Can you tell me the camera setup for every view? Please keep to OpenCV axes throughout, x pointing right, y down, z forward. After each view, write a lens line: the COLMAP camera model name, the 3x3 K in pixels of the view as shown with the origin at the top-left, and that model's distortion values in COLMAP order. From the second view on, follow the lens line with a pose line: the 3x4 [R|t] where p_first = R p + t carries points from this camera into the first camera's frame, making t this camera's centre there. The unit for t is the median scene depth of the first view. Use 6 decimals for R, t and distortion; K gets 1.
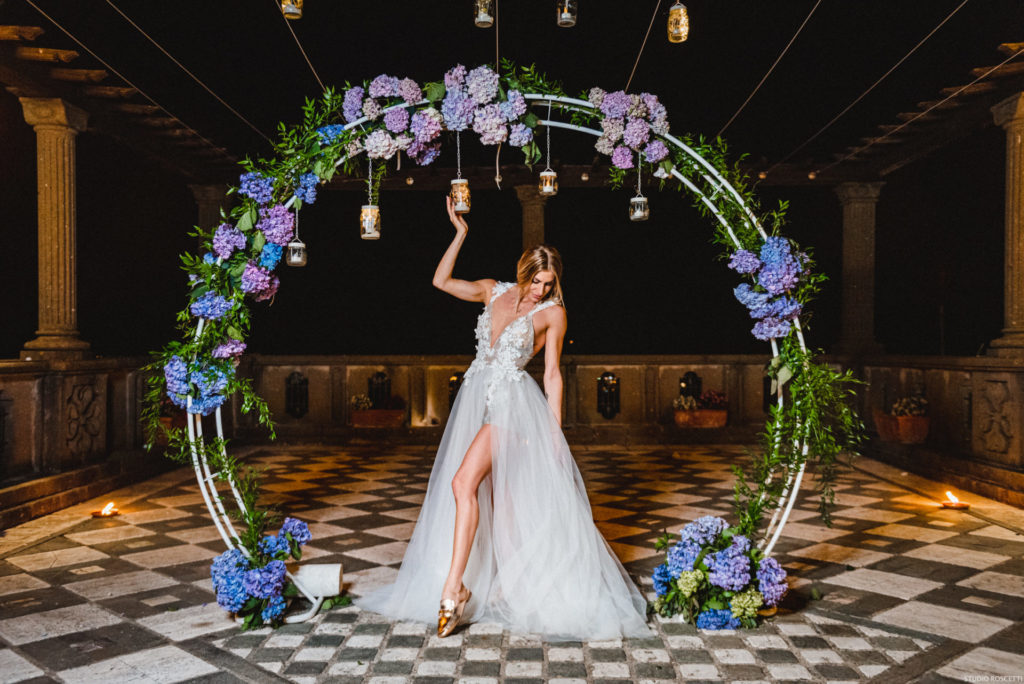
lens RADIAL K [[929.7, 0, 506.7], [0, 929.7, 332.4], [0, 0, 1]] dist [0.064967, 0.012285]
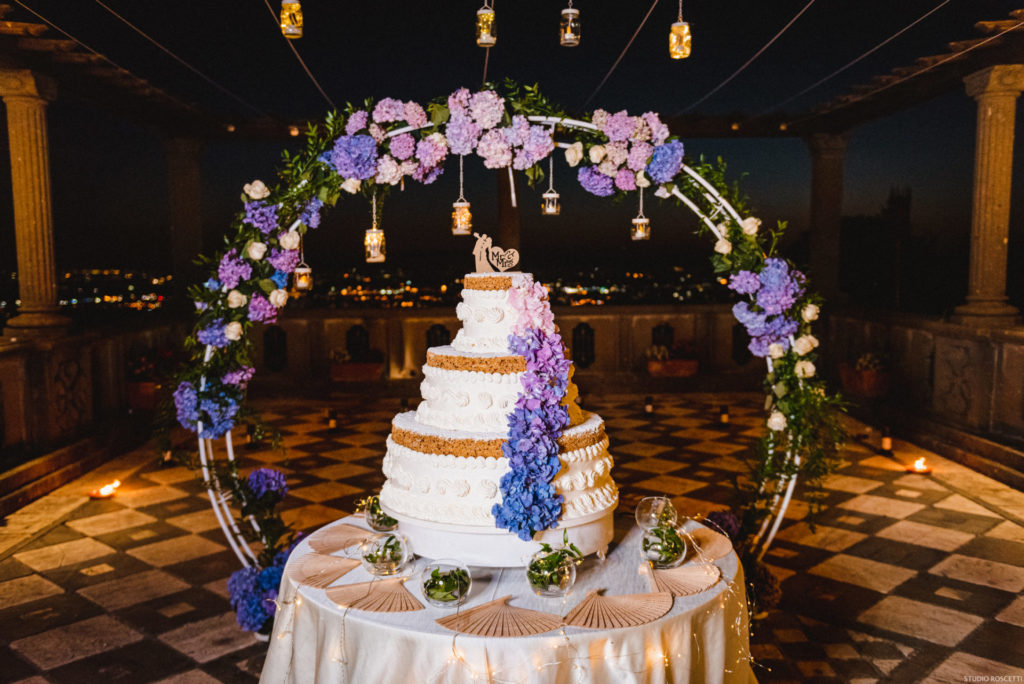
lens RADIAL K [[918.0, 0, 512.0], [0, 918.0, 342.0], [0, 0, 1]] dist [0.048805, 0.001210]
pose [[0.998959, -0.011471, 0.044147, -0.043516], [0.007229, 0.995444, 0.095075, -0.106071], [-0.045037, -0.094657, 0.994491, 0.000910]]
